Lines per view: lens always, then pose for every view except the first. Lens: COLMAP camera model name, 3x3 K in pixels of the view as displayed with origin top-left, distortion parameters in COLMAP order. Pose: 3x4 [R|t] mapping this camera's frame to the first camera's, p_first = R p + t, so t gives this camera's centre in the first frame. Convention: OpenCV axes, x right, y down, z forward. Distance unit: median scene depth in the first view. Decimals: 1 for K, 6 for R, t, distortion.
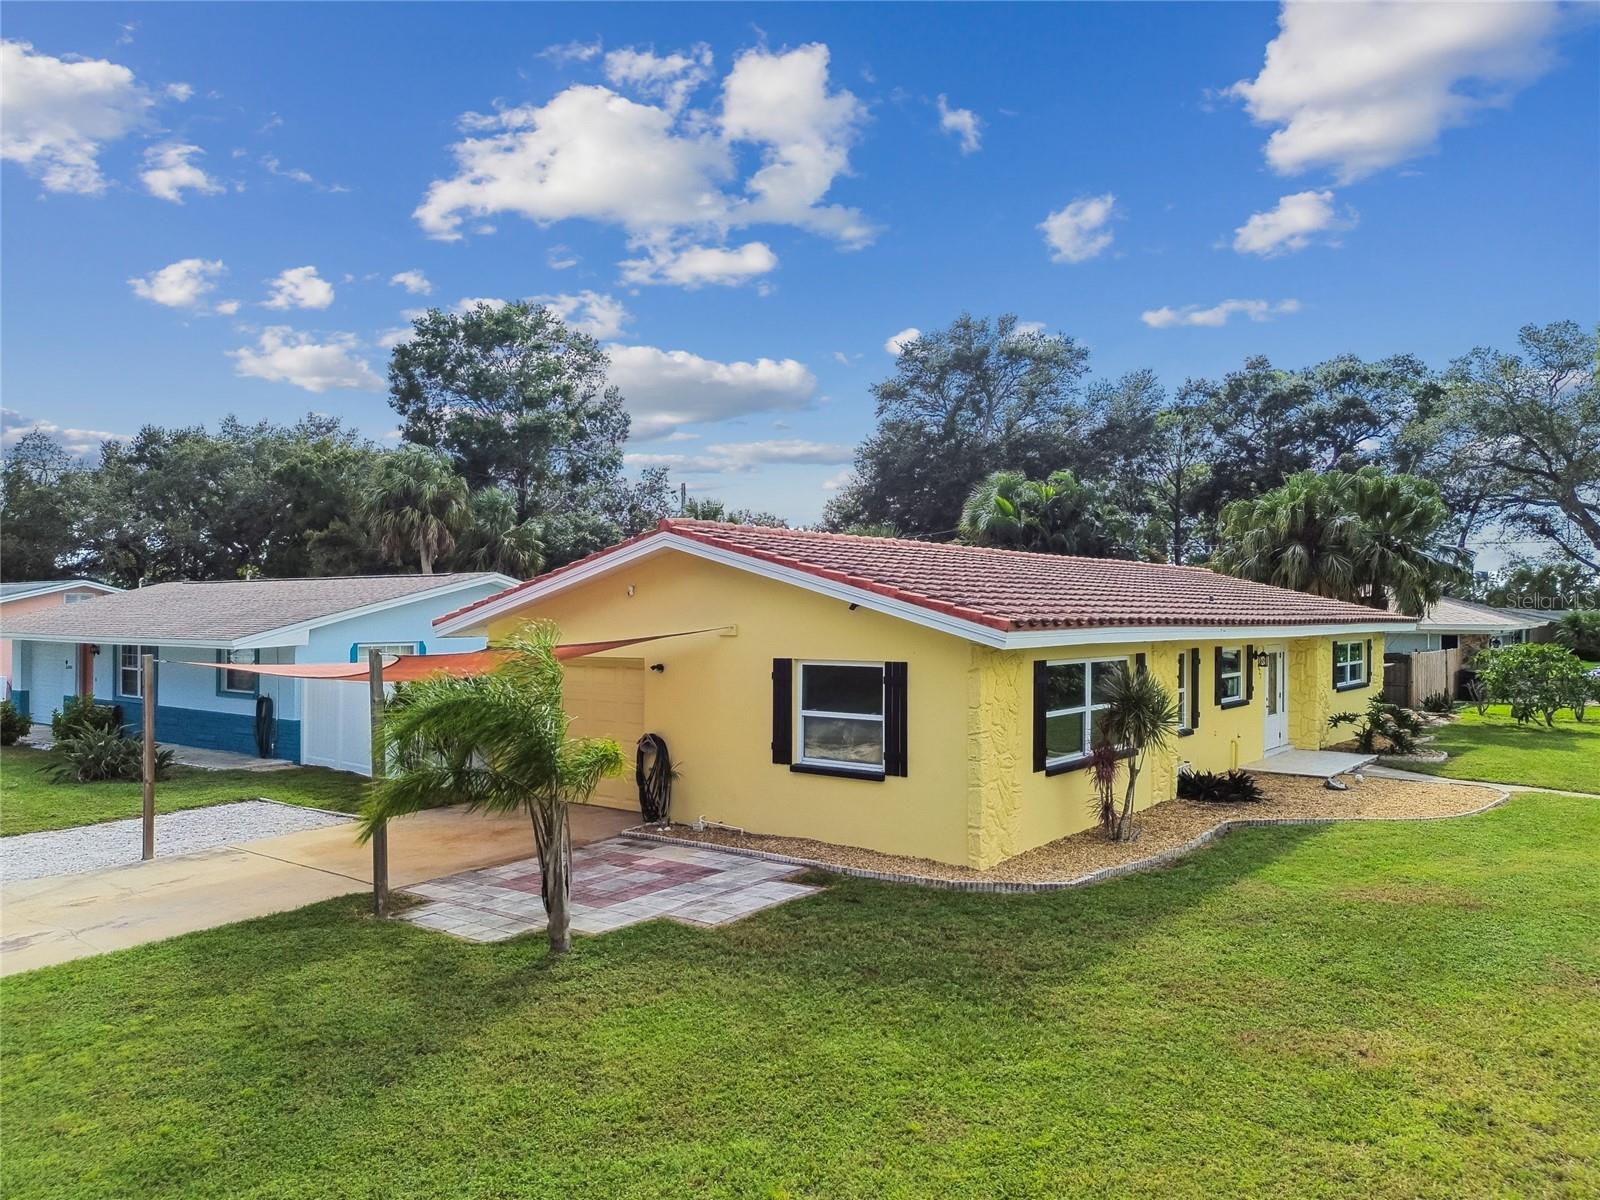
lens RADIAL K [[1139.7, 0, 805.8], [0, 1139.7, 607.9], [0, 0, 1]] dist [0.048203, -0.052674]
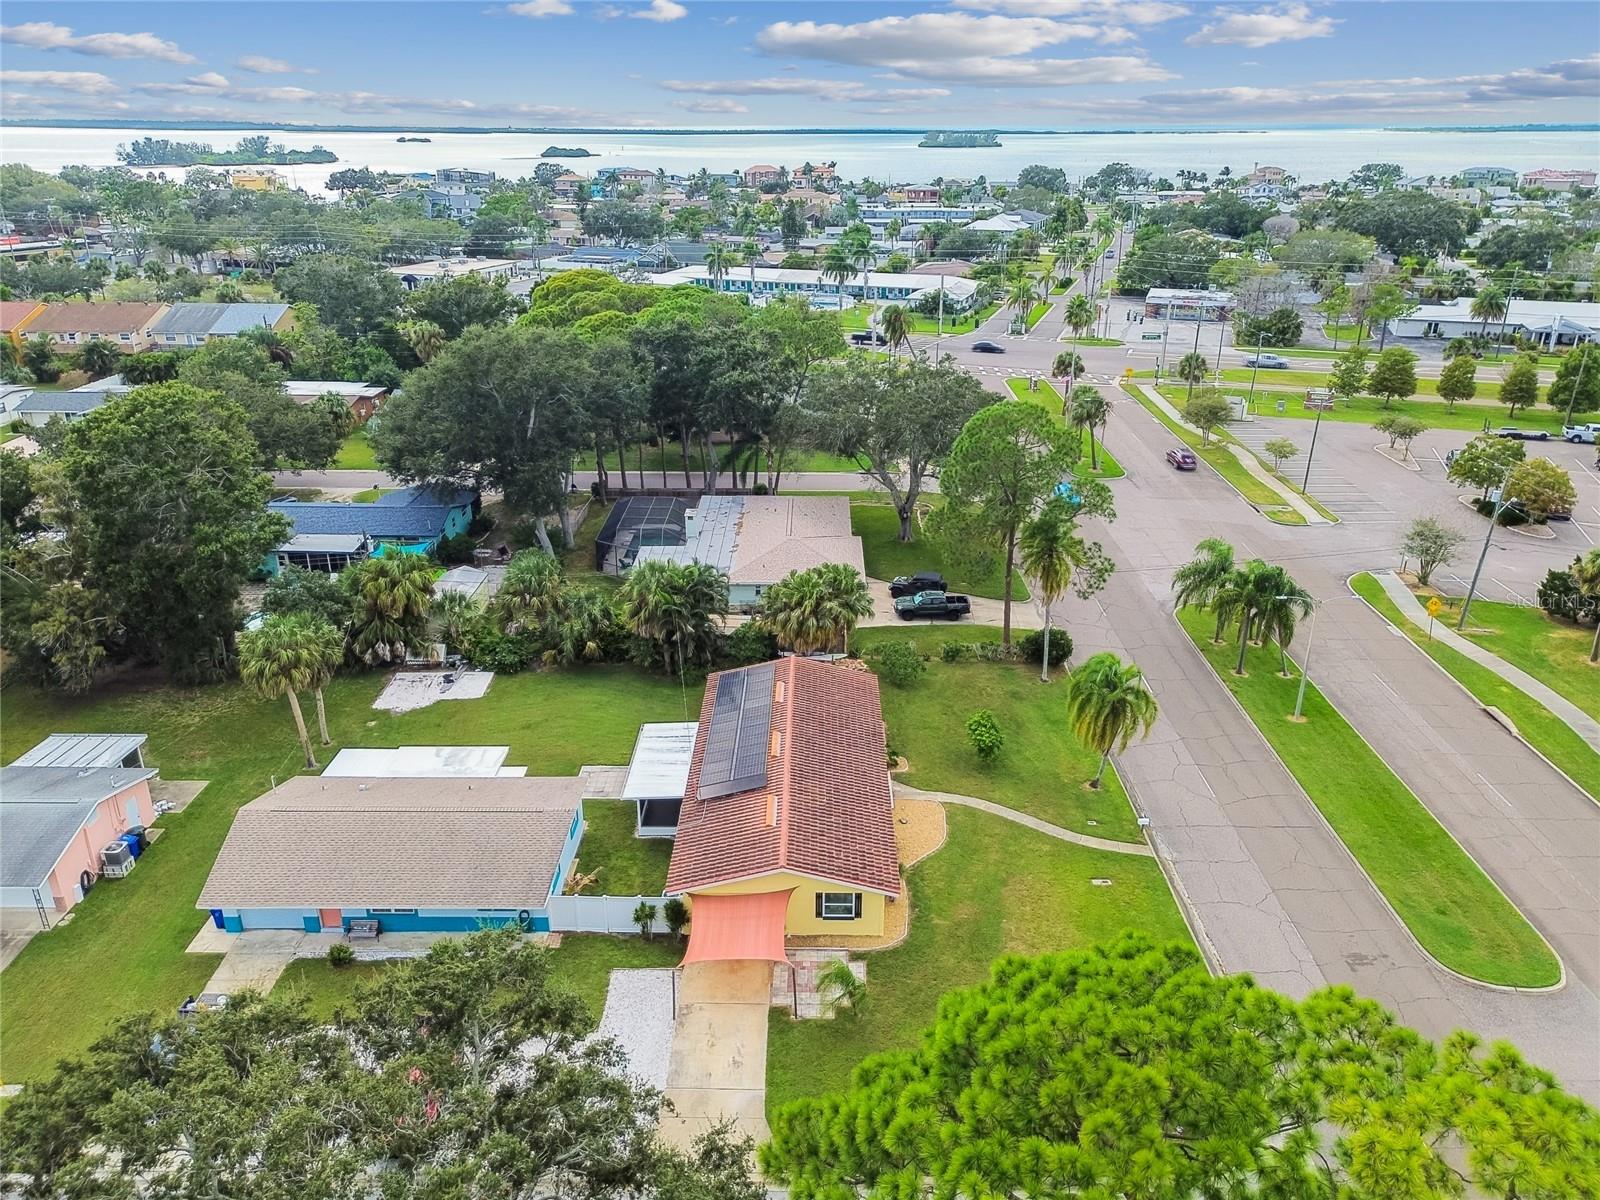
lens RADIAL K [[1125.6, 0, 800.0], [0, 1125.6, 600.0], [0, 0, 1]] dist [0.046101, -0.043701]
pose [[0.796757, -0.227632, 0.559787, -0.751350], [-0.002668, 0.925006, 0.379942, -0.876144], [-0.604293, -0.304215, 0.736398, -0.511785]]
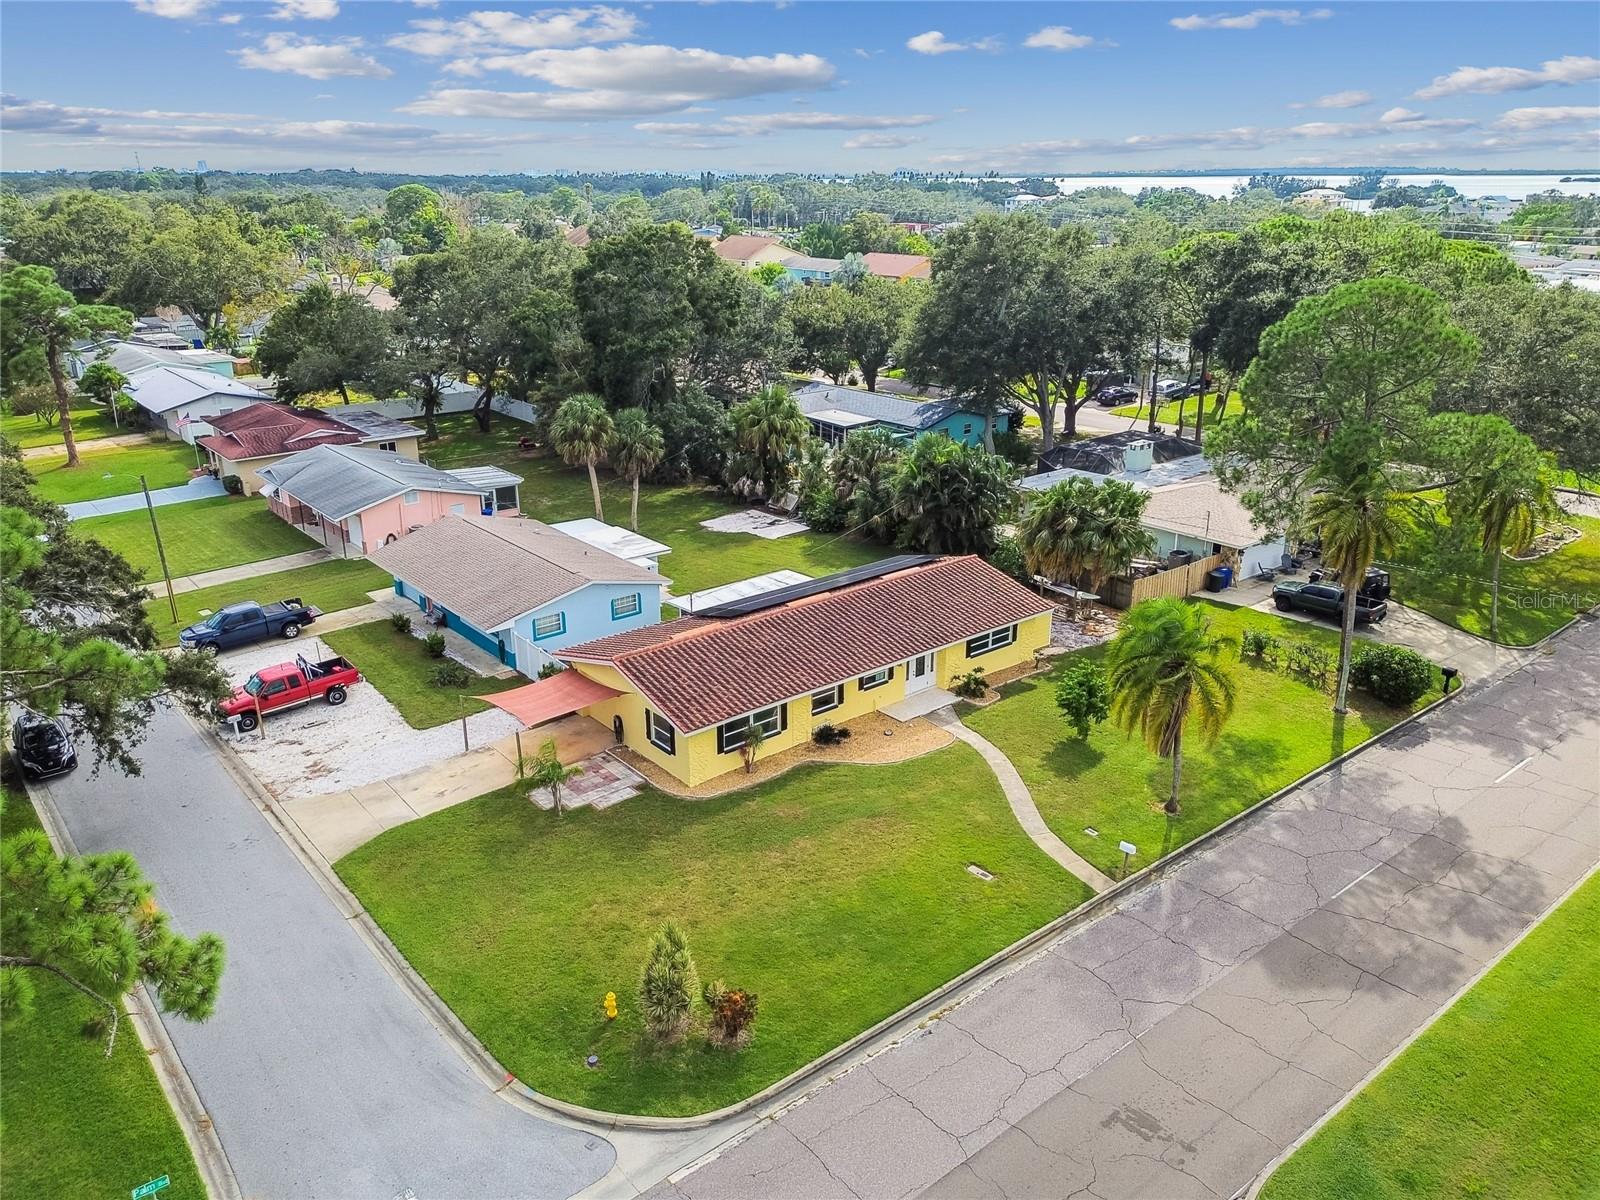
lens RADIAL K [[1139.7, 0, 805.8], [0, 1139.7, 607.9], [0, 0, 1]] dist [0.048203, -0.052674]
pose [[0.976488, 0.067549, -0.204714, 0.433043], [0.008282, 0.937180, 0.348747, -0.549915], [0.215411, -0.342243, 0.914586, -0.702653]]
